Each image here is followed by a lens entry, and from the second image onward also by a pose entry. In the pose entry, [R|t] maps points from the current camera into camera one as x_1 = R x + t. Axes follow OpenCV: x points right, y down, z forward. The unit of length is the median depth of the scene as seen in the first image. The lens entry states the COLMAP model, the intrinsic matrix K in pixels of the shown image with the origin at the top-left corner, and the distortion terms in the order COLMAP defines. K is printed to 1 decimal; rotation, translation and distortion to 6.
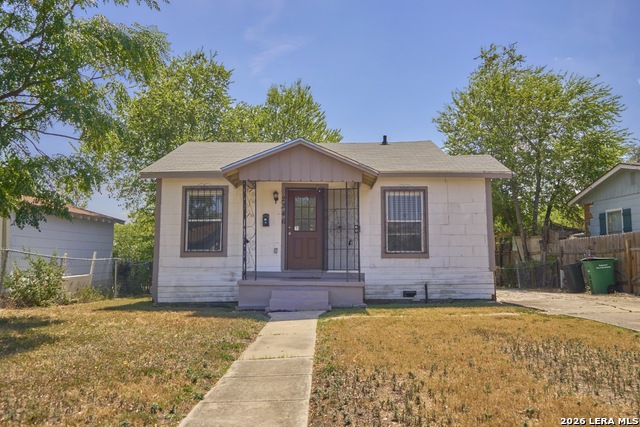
lens RADIAL K [[465.4, 0, 320.0], [0, 465.4, 213.5], [0, 0, 1]] dist [-0.003668, -0.001033]
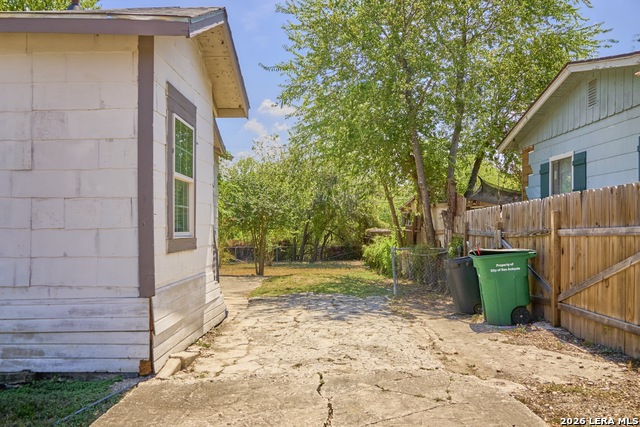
lens RADIAL K [[492.1, 0, 320.6], [0, 492.1, 223.8], [0, 0, 1]] dist [-0.004692, -0.001953]
pose [[0.999931, 0.000423, 0.011701, 0.498665], [-0.001439, 0.996212, 0.086950, 0.031896], [-0.011620, -0.086960, 0.996144, 0.609373]]
